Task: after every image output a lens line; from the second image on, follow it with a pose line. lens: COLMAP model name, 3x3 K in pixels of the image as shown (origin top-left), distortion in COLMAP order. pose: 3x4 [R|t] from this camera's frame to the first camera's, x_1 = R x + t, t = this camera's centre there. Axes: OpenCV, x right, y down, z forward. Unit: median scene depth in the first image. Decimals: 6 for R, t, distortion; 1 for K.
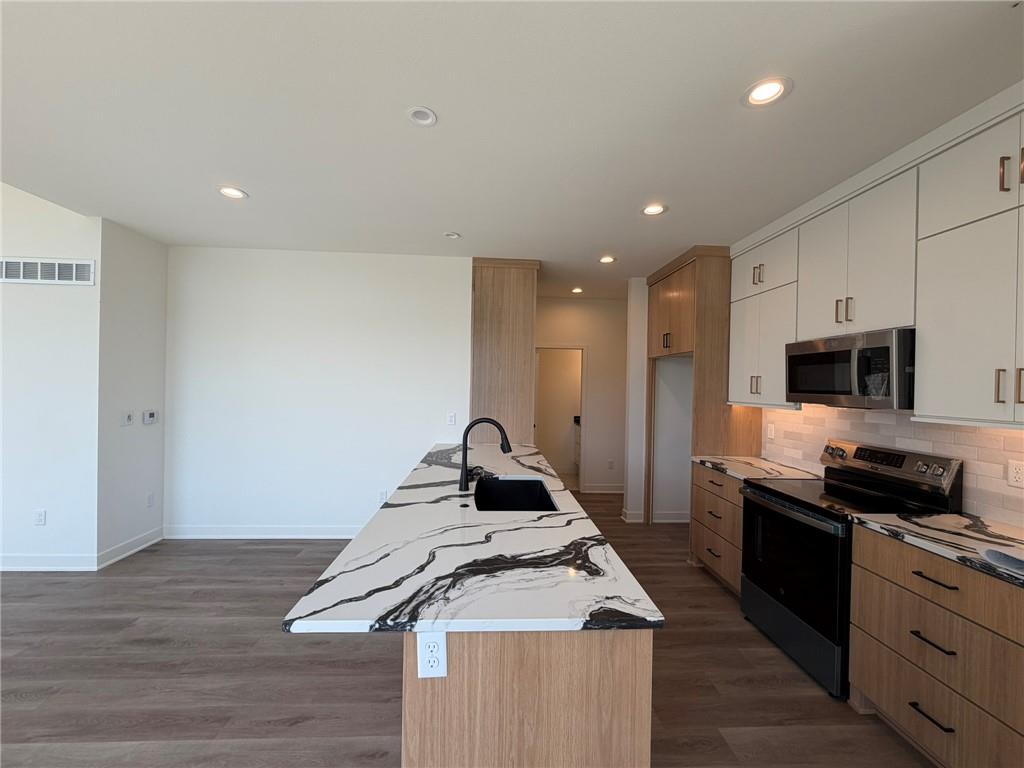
lens RADIAL K [[407.1, 0, 508.8], [0, 407.1, 386.7], [0, 0, 1]] dist [-0.000627, 0.000083]
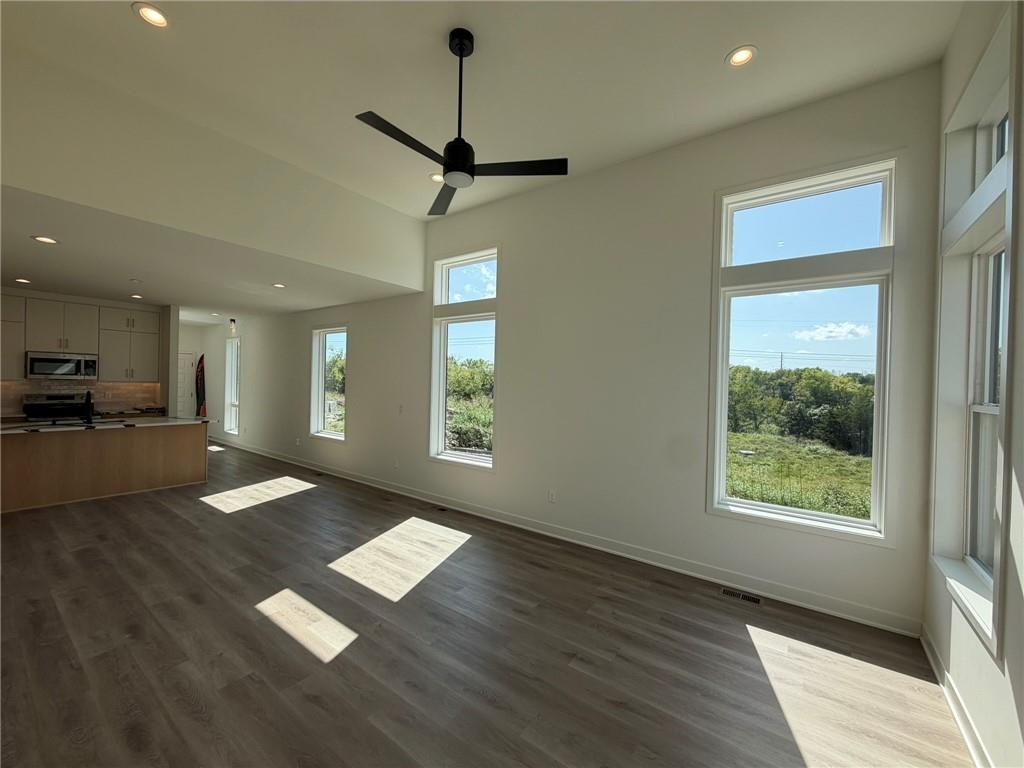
lens RADIAL K [[407.1, 0, 510.1], [0, 407.1, 385.3], [0, 0, 1]] dist [-0.000627, 0.000083]
pose [[-0.772051, -0.048482, 0.633709, -2.378715], [-0.040398, 0.998813, 0.027198, -0.079057], [-0.634276, -0.004602, -0.773093, 0.915741]]
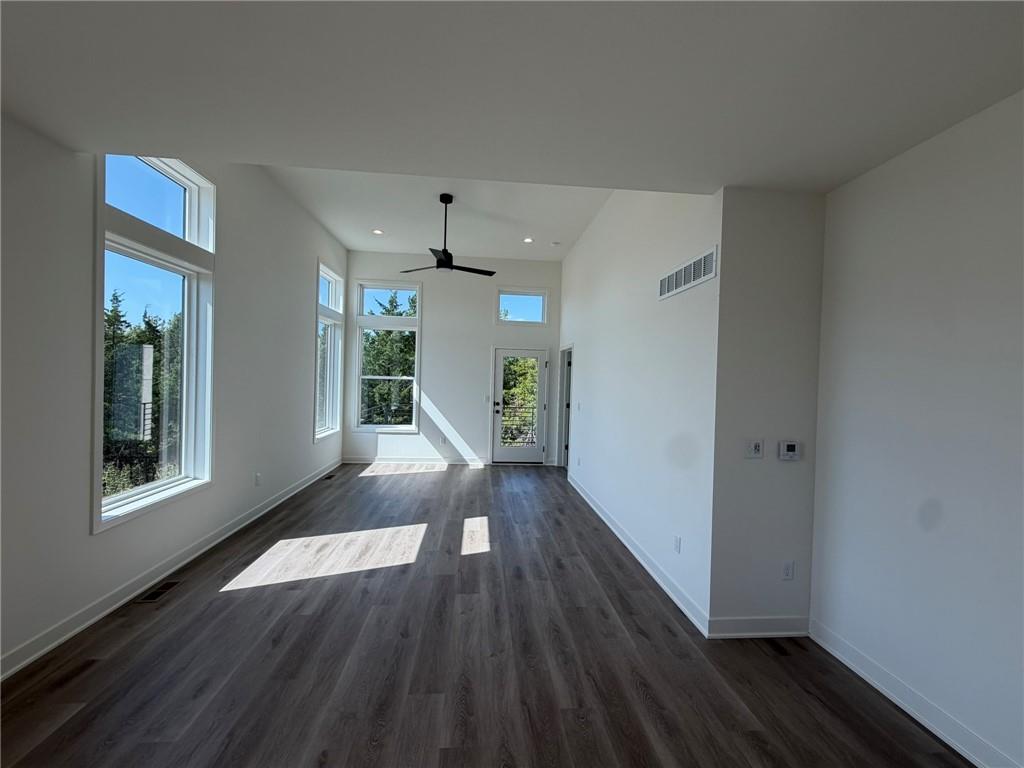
lens RADIAL K [[407.1, 0, 510.9], [0, 407.1, 383.6], [0, 0, 1]] dist [-0.000627, 0.000083]
pose [[0.025835, -0.010082, -0.999615, -0.235730], [-0.035910, 0.999294, -0.011007, -0.016663], [0.999021, 0.036181, 0.025455, 0.589457]]
